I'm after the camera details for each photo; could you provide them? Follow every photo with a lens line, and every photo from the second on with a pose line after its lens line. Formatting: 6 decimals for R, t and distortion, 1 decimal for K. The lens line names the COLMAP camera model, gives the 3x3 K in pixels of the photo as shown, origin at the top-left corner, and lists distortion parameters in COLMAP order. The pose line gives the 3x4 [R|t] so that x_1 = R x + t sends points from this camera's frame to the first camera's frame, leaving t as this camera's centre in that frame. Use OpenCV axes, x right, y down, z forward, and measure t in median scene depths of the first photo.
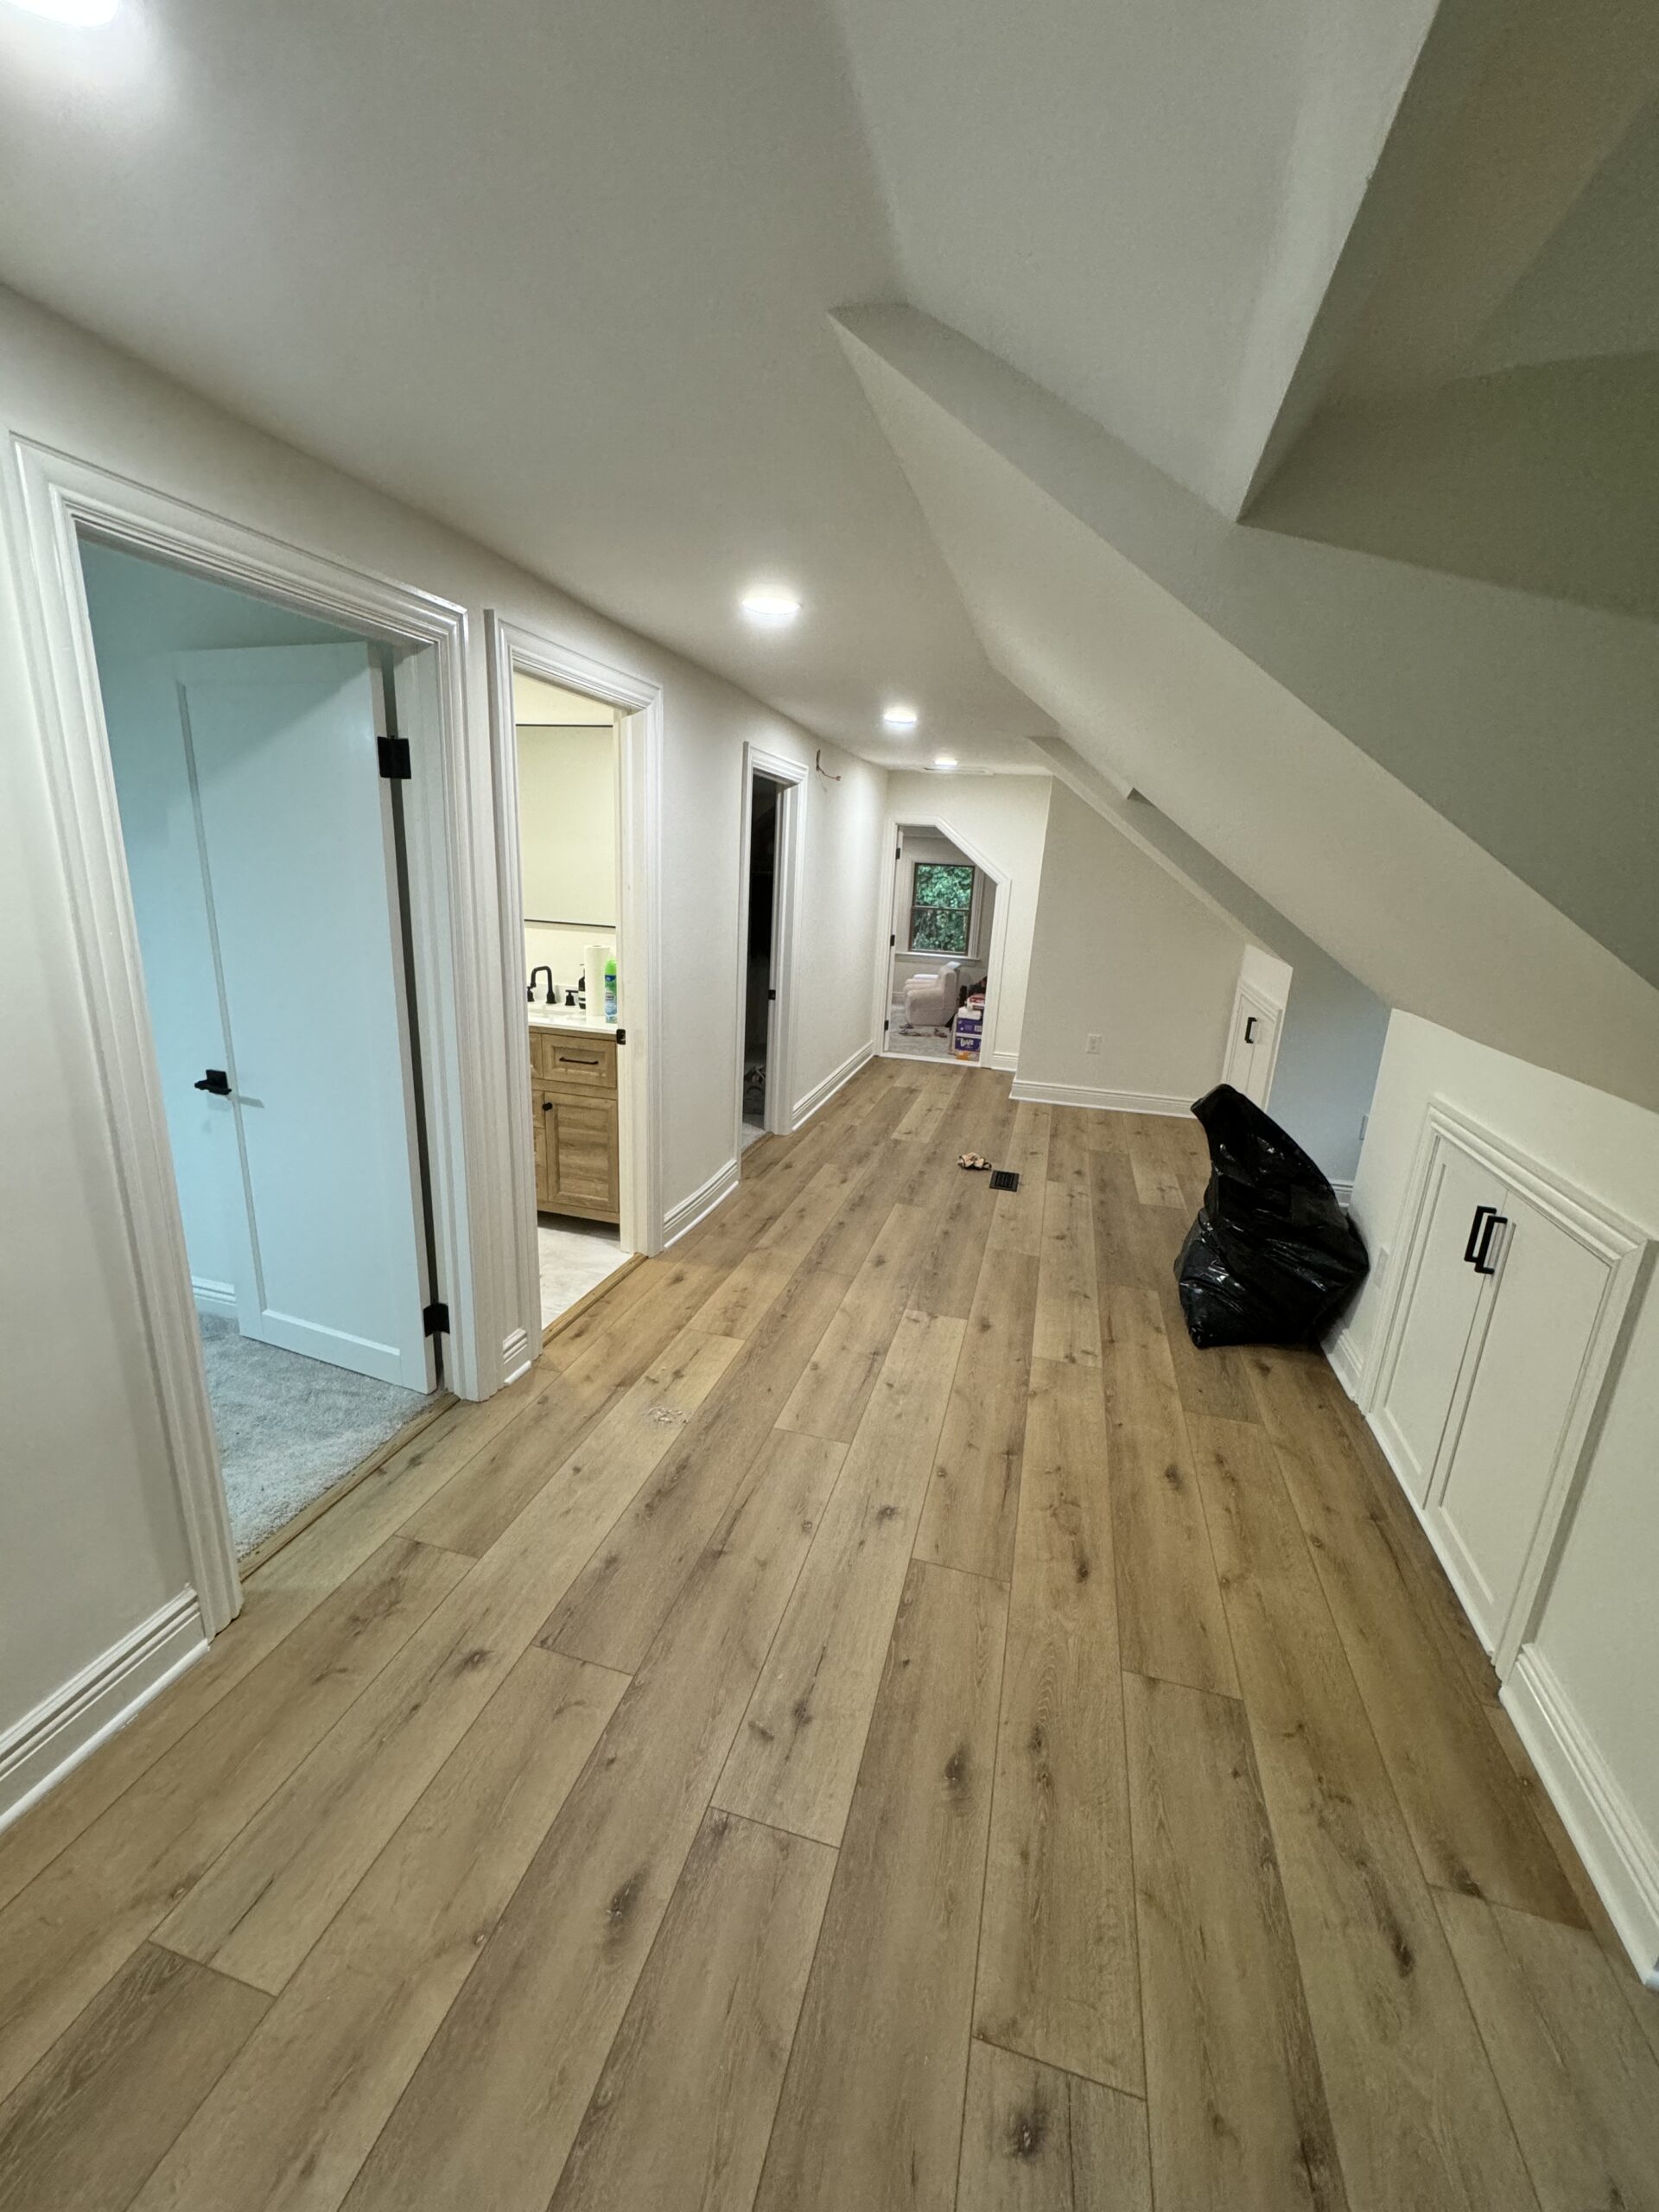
lens RADIAL K [[881.7, 0, 828.6], [0, 881.7, 1104.0], [0, 0, 1]] dist [-0.002313, 0.000352]
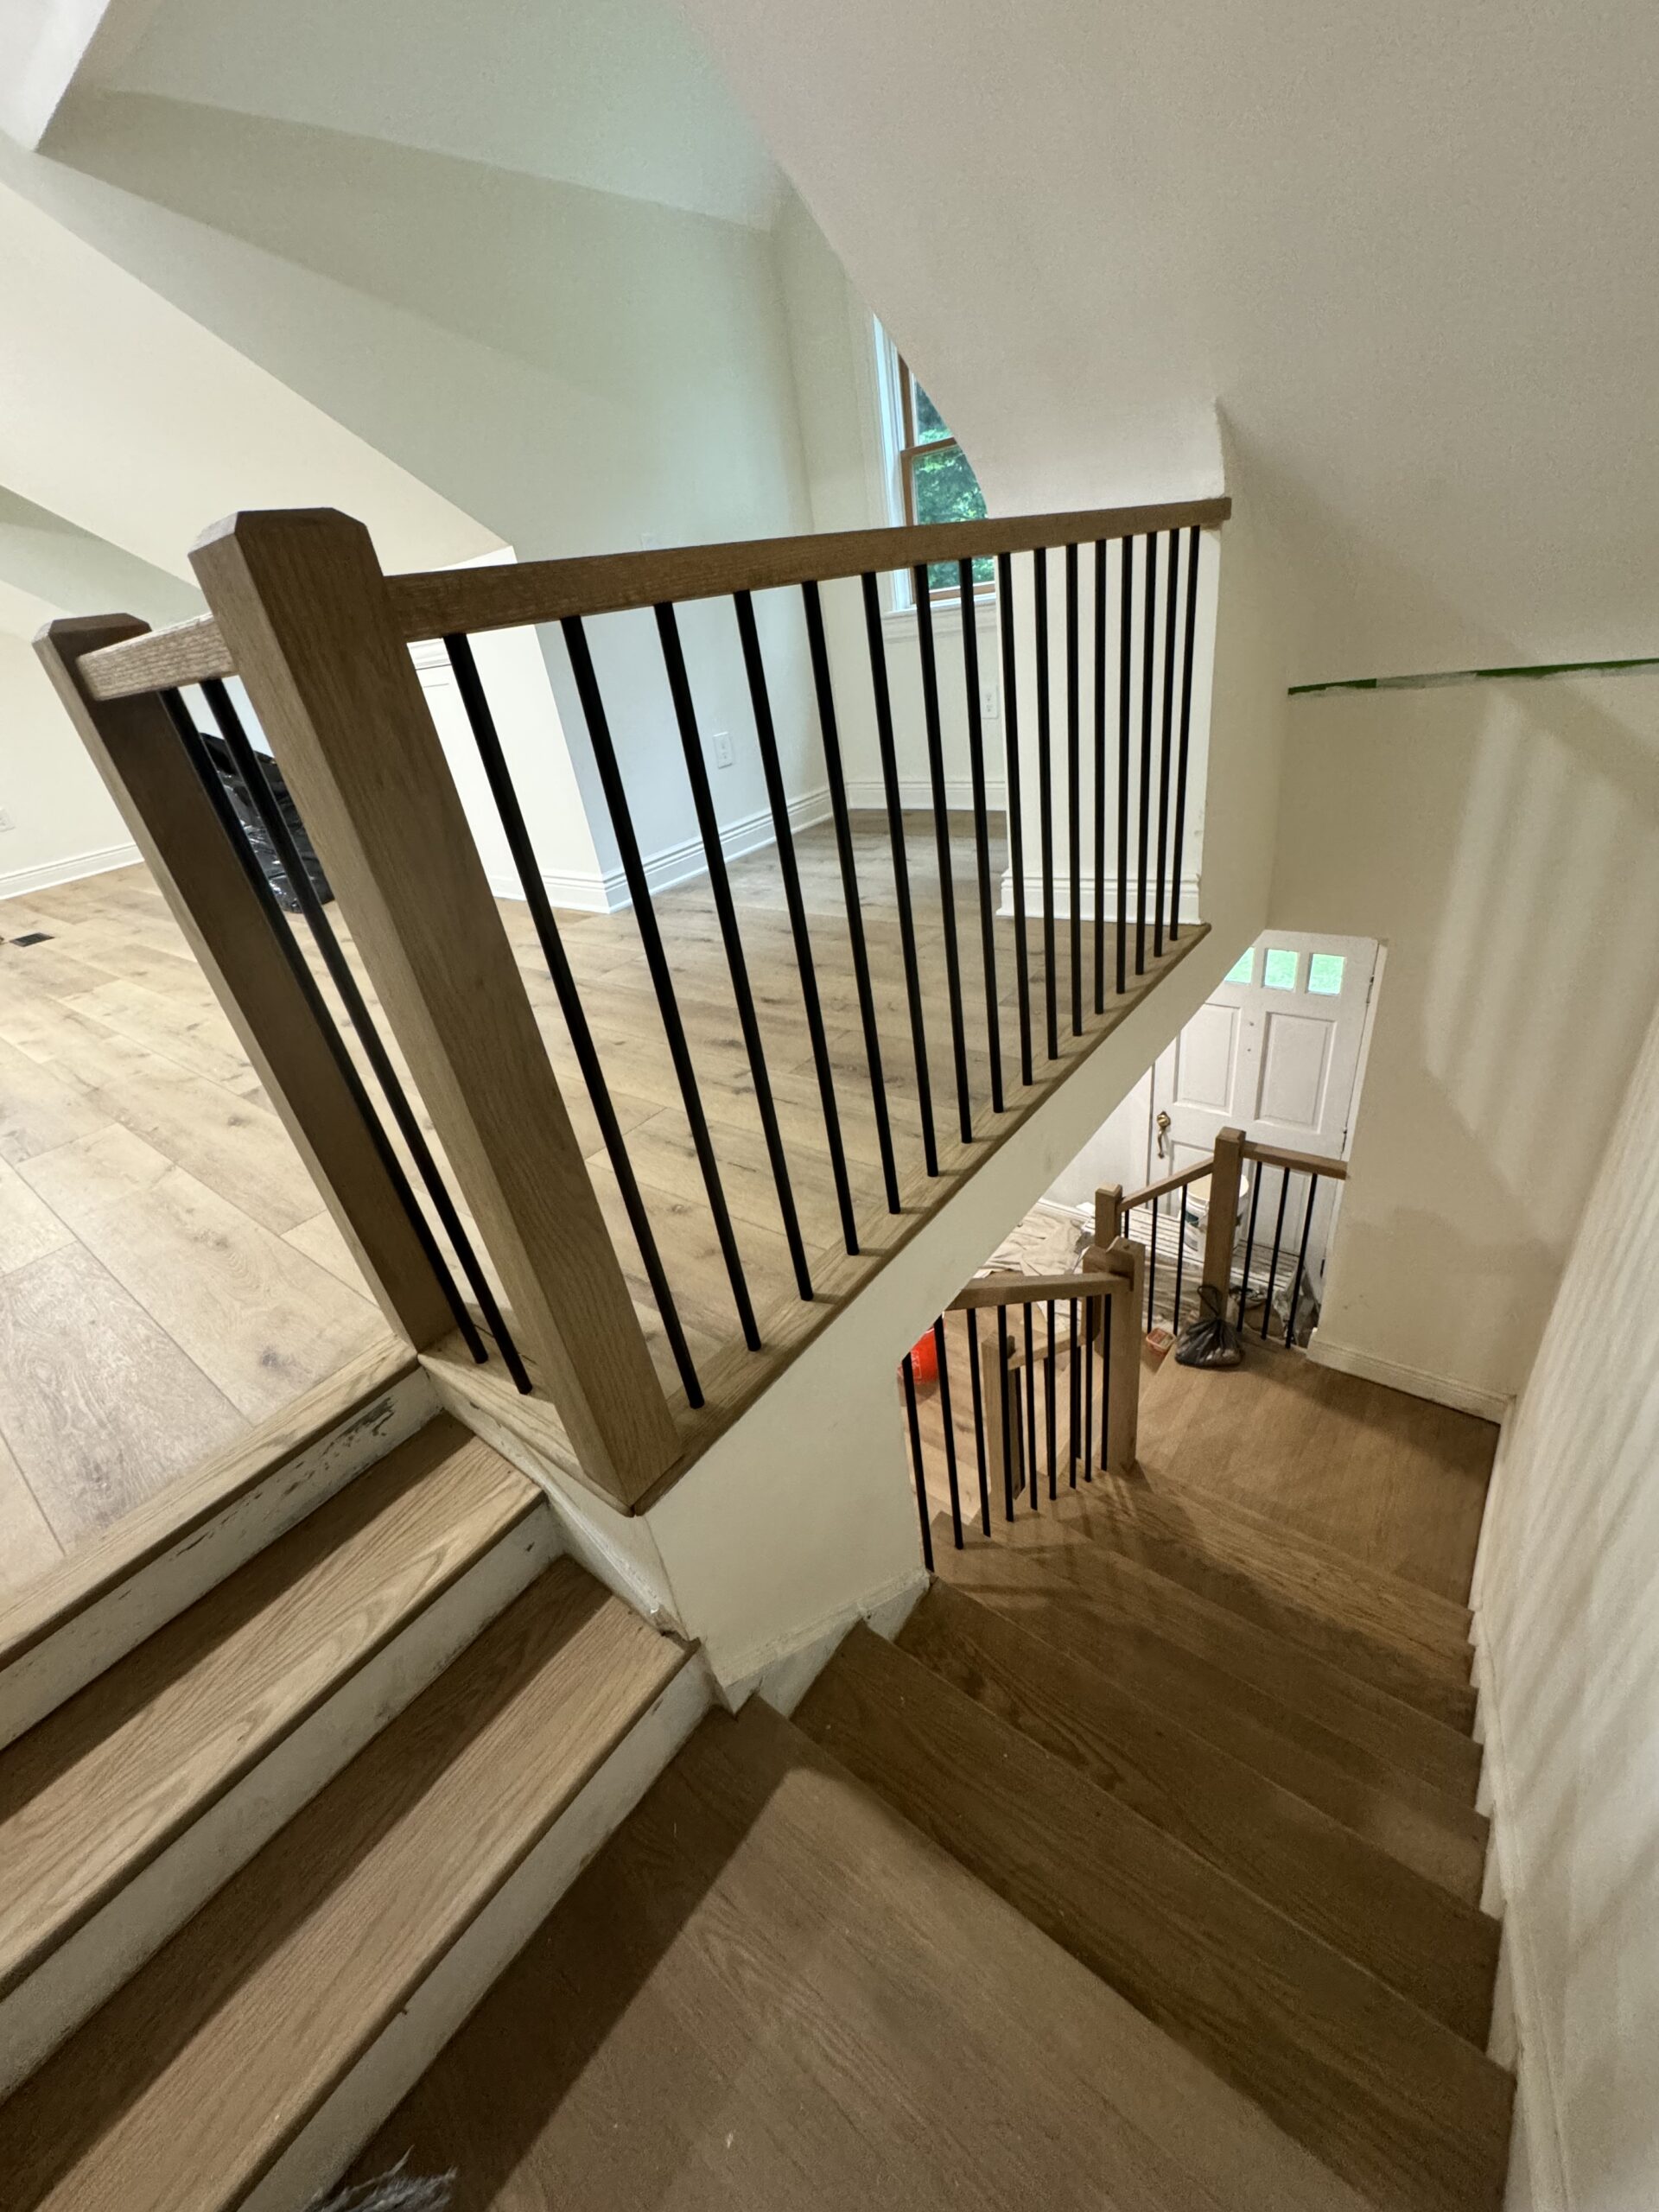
lens RADIAL K [[881.7, 0, 825.7], [0, 881.7, 1102.6], [0, 0, 1]] dist [-0.002313, 0.000352]
pose [[0.374674, -0.547324, 0.748369, -0.455845], [0.398720, 0.823832, 0.402894, 0.293583], [-0.837043, 0.147435, 0.526898, -0.343271]]
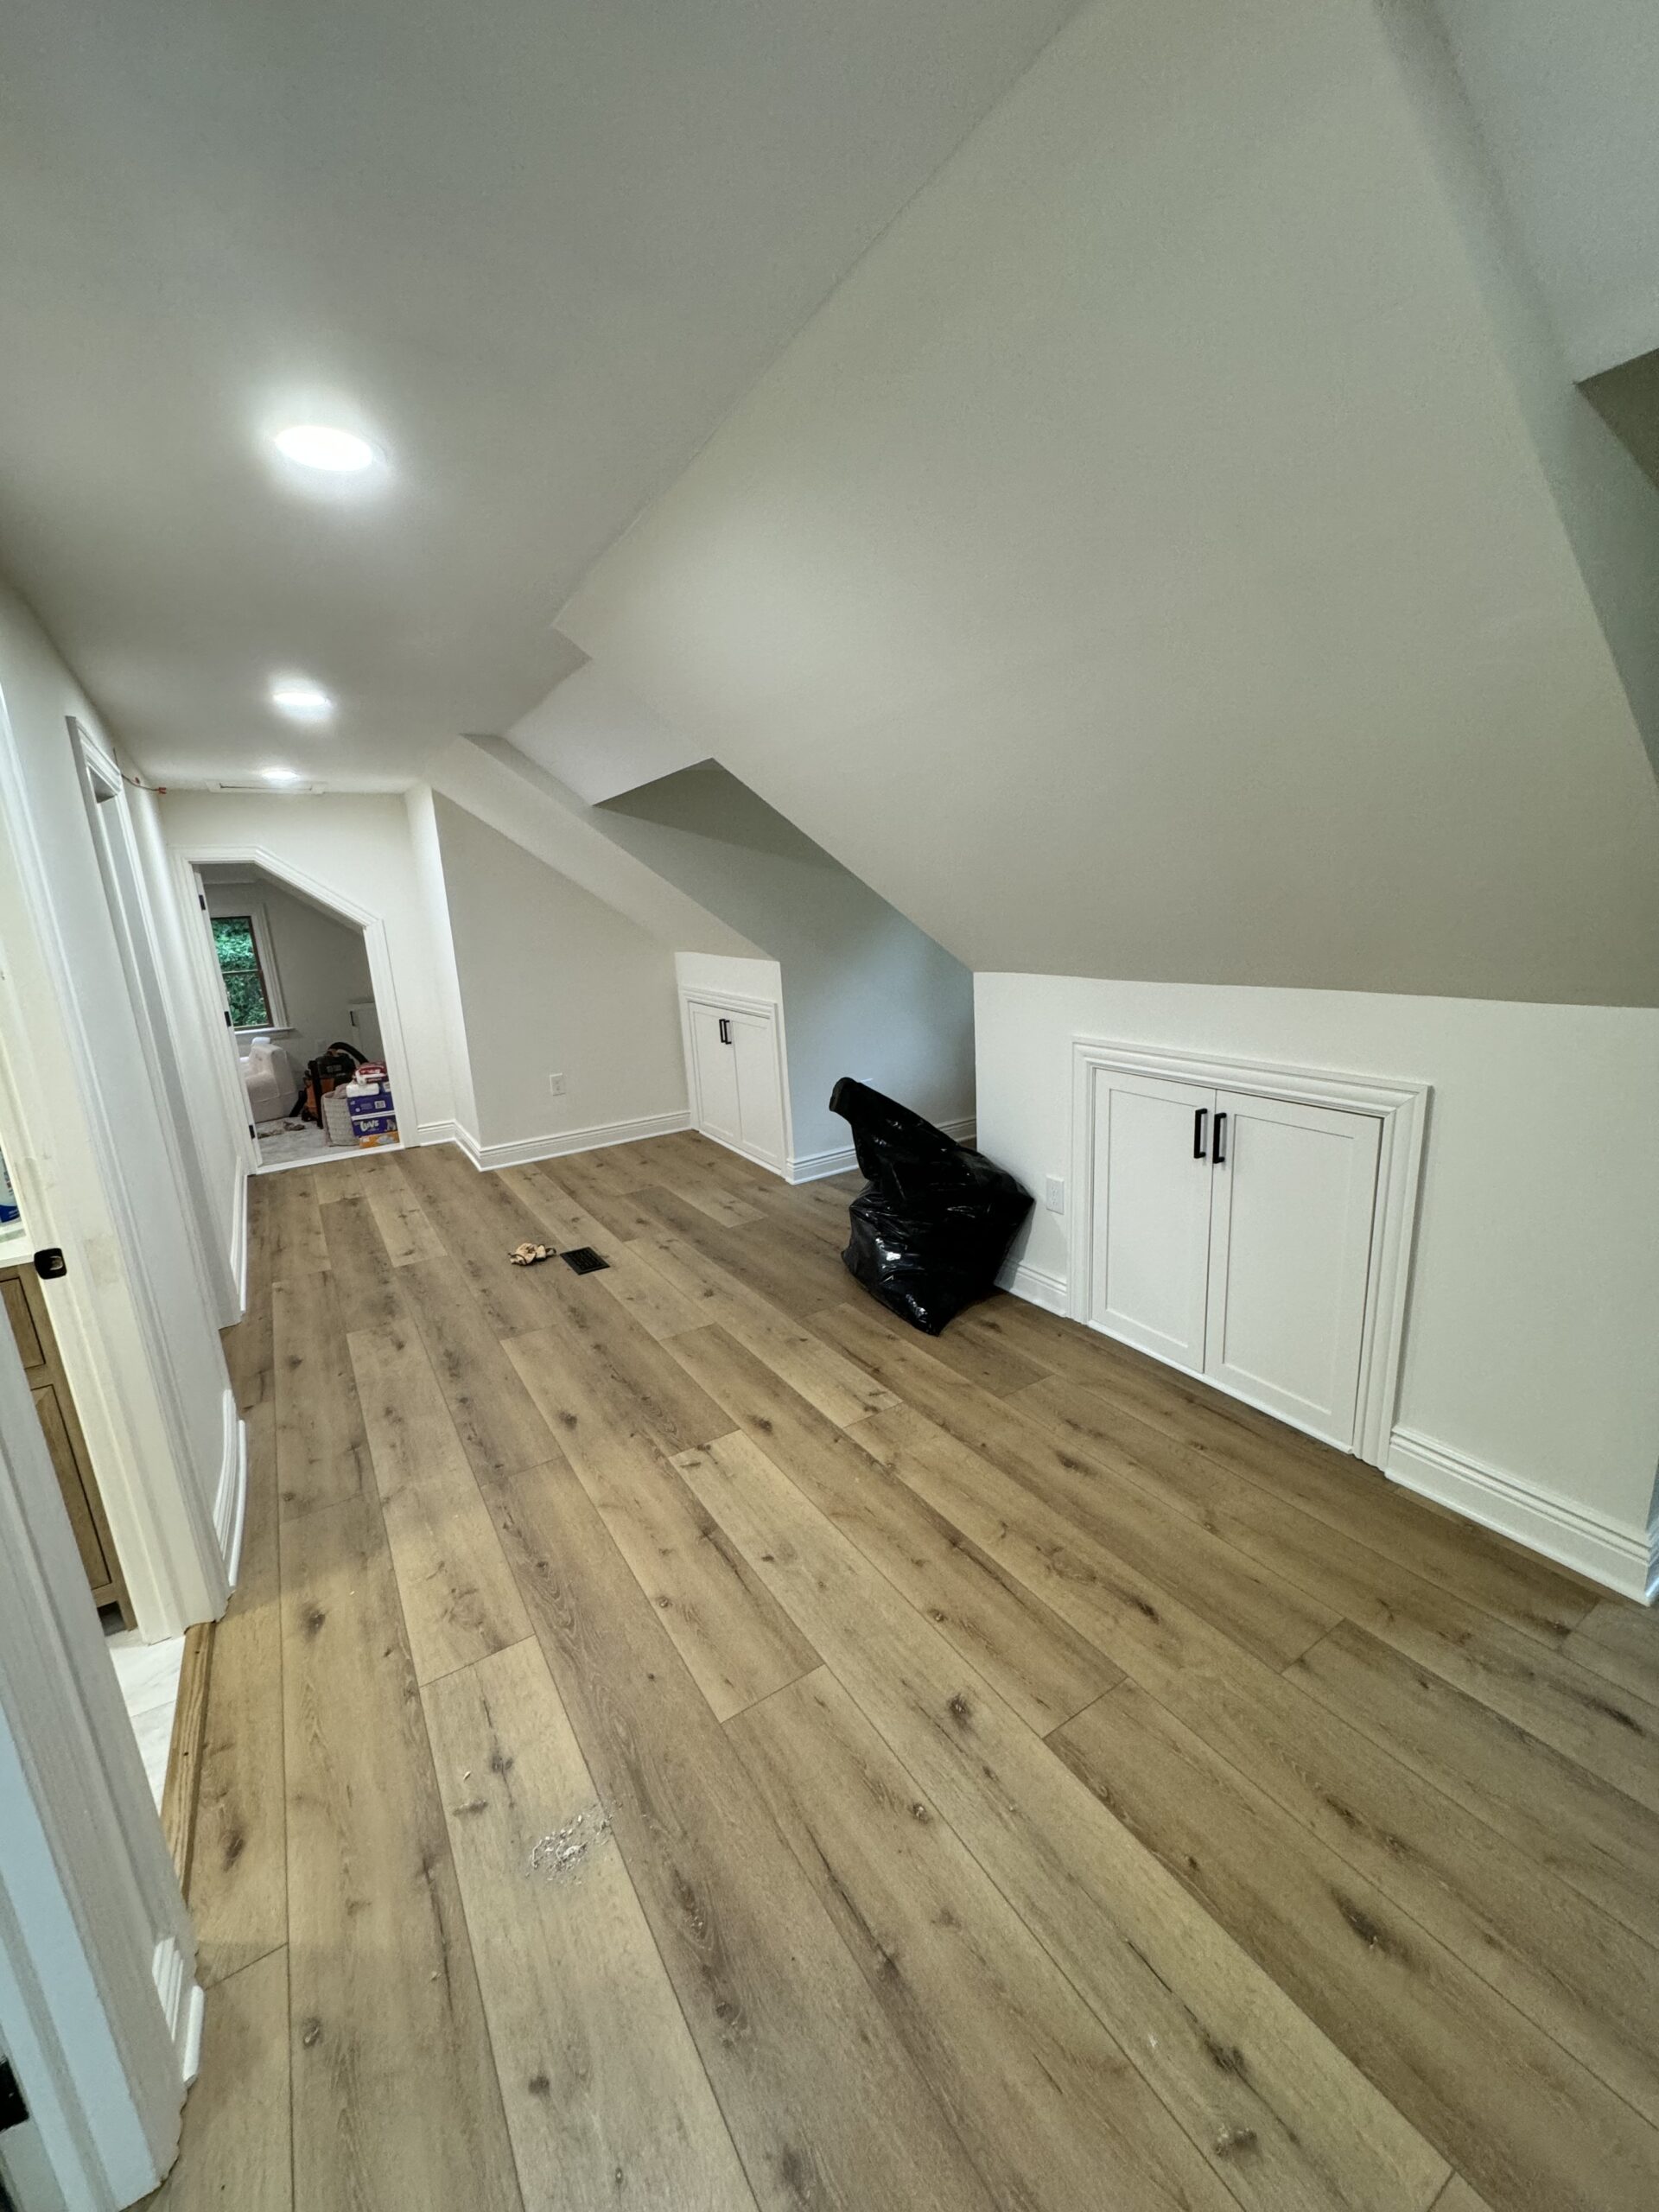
lens RADIAL K [[881.7, 0, 823.4], [0, 881.7, 1105.2], [0, 0, 1]] dist [-0.002313, 0.000352]
pose [[0.672862, -0.255269, 0.694330, -0.289407], [0.280123, 0.956605, 0.080232, -0.087057], [-0.684681, 0.140512, 0.715170, 0.342231]]
